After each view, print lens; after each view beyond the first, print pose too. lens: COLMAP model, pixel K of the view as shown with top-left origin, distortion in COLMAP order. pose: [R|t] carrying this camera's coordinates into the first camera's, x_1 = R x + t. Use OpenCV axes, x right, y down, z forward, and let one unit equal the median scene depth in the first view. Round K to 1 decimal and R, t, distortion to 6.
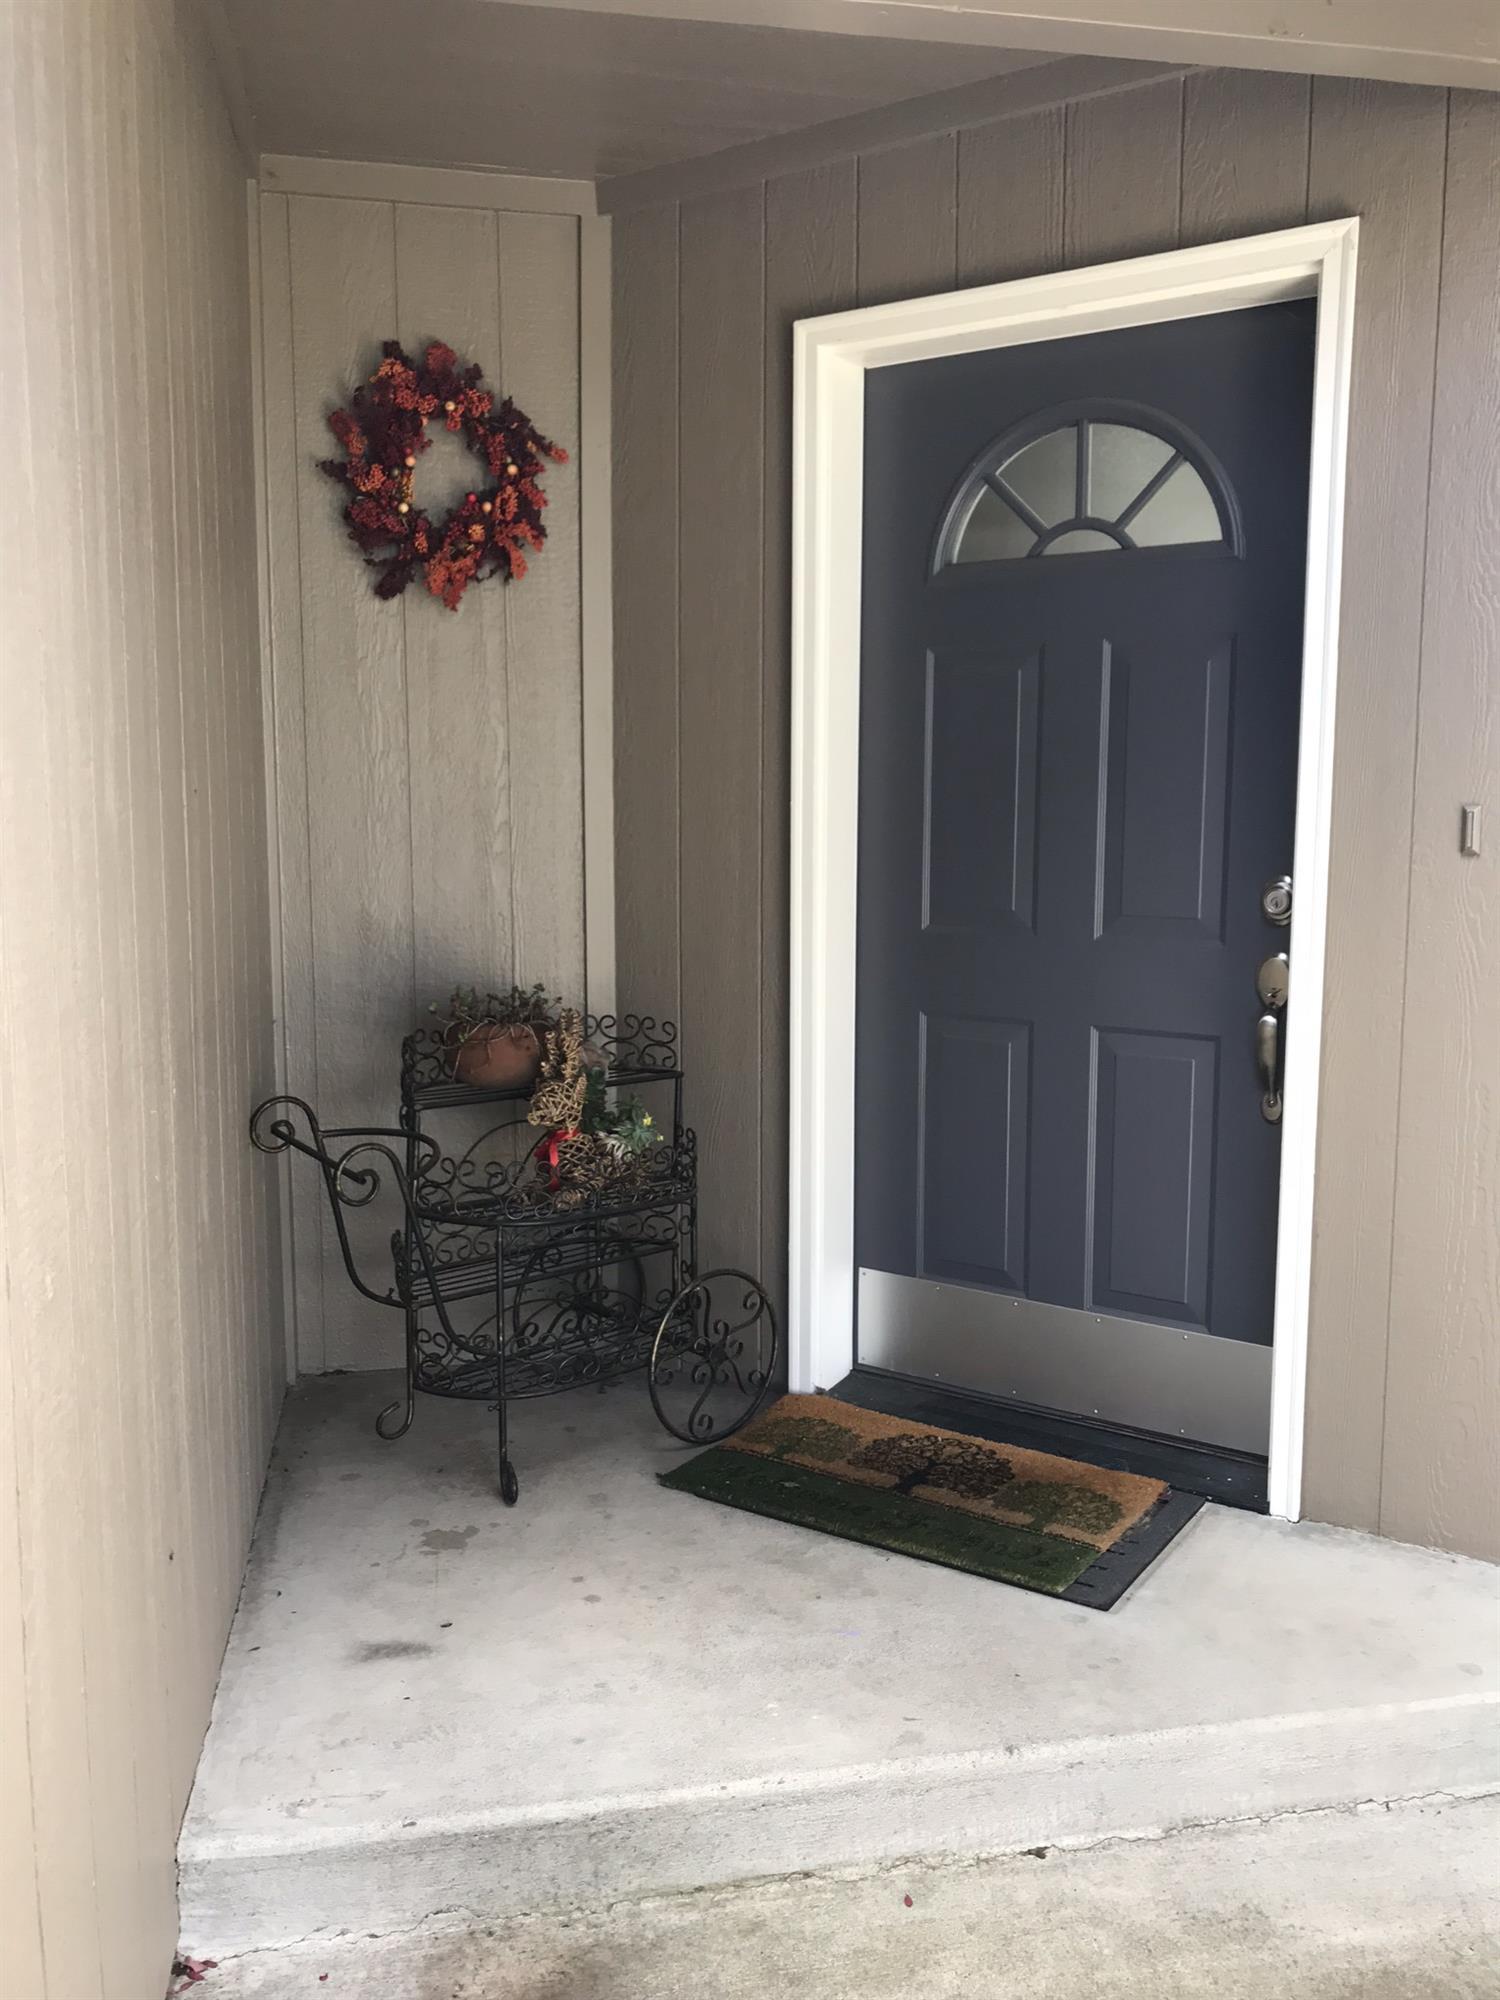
lens RADIAL K [[1676.4, 0, 749.2], [0, 1676.4, 999.6], [0, 0, 1]] dist [0.008293, 0.002815]
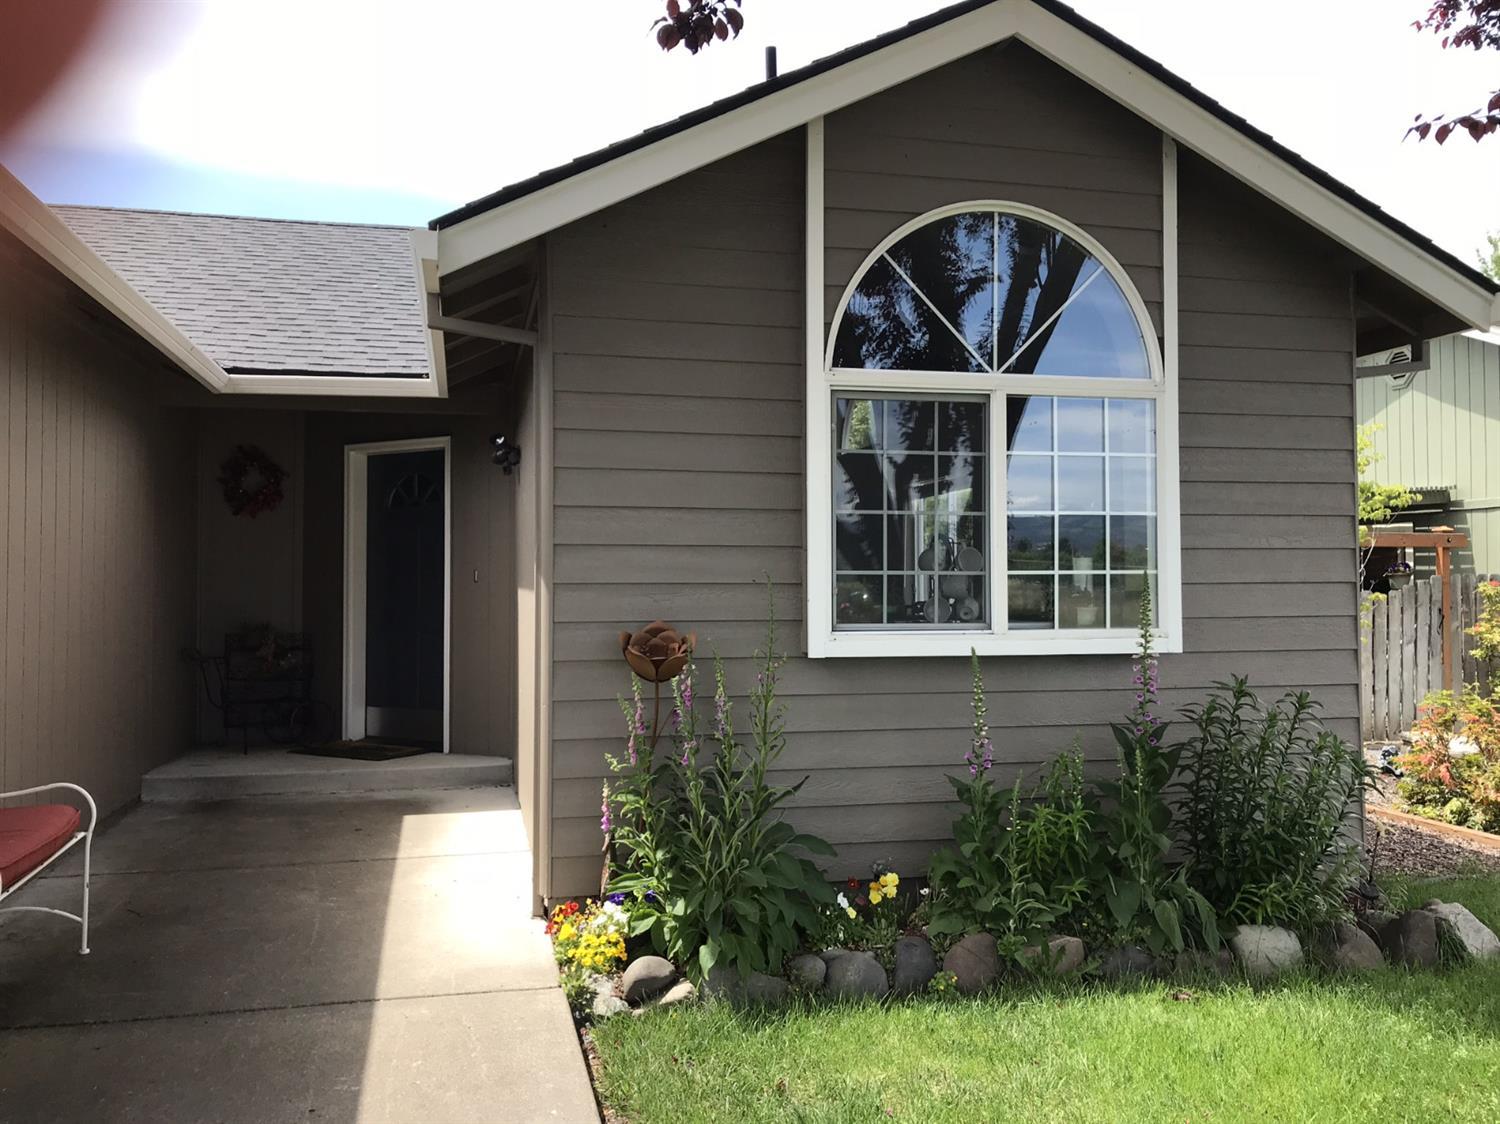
lens RADIAL K [[1257.3, 0, 750.8], [0, 1257.3, 560.5], [0, 0, 1]] dist [0.008293, 0.002815]
pose [[0.999117, -0.004427, 0.041783, 0.766433], [0.010401, 0.989542, -0.143870, 0.249942], [-0.040709, 0.144177, 0.988714, -1.672495]]
